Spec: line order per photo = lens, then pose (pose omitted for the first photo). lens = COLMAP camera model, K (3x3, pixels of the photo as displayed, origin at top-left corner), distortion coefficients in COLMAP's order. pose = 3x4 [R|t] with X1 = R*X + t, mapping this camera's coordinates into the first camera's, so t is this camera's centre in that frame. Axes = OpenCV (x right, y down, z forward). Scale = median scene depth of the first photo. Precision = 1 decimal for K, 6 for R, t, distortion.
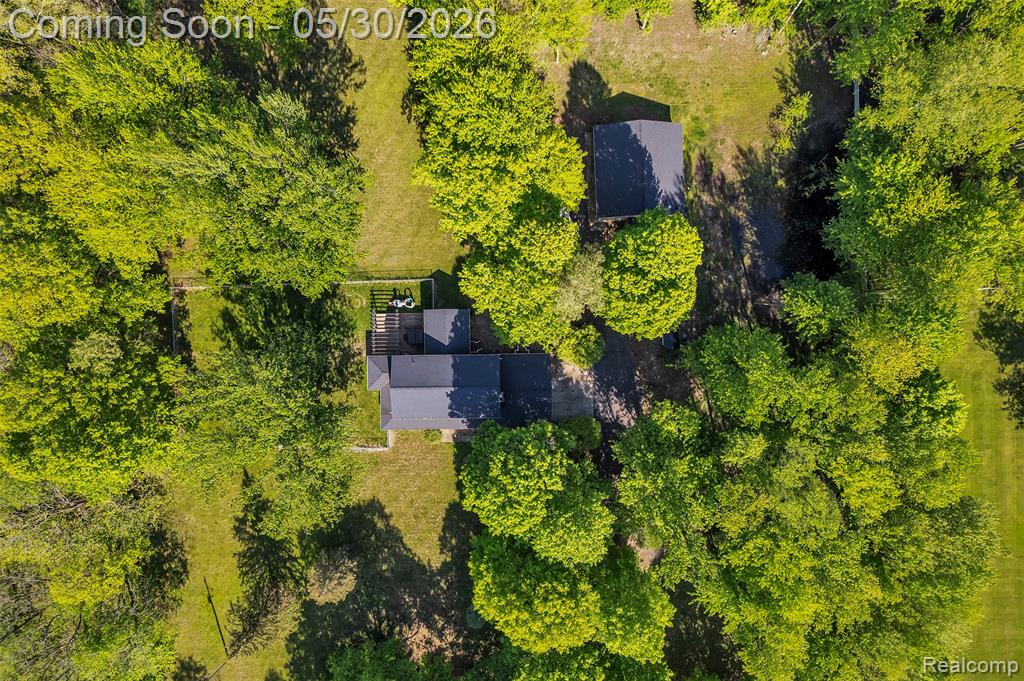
lens RADIAL K [[649.0, 0, 512.8], [0, 649.0, 342.1], [0, 0, 1]] dist [-0.056355, 0.037069]
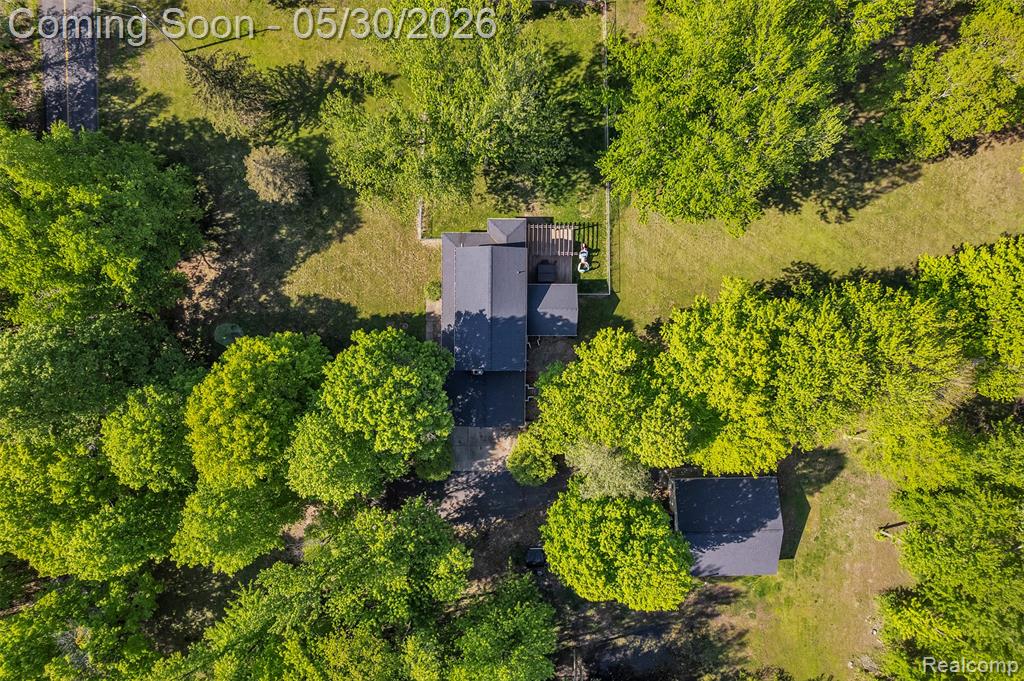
lens RADIAL K [[653.2, 0, 512.4], [0, 653.2, 344.8], [0, 0, 1]] dist [-0.079691, 0.072661]
pose [[-0.019093, 0.999787, 0.007815, -0.065808], [-0.999707, -0.018974, -0.015048, 0.055255], [-0.014897, -0.008100, 0.999856, 0.122671]]
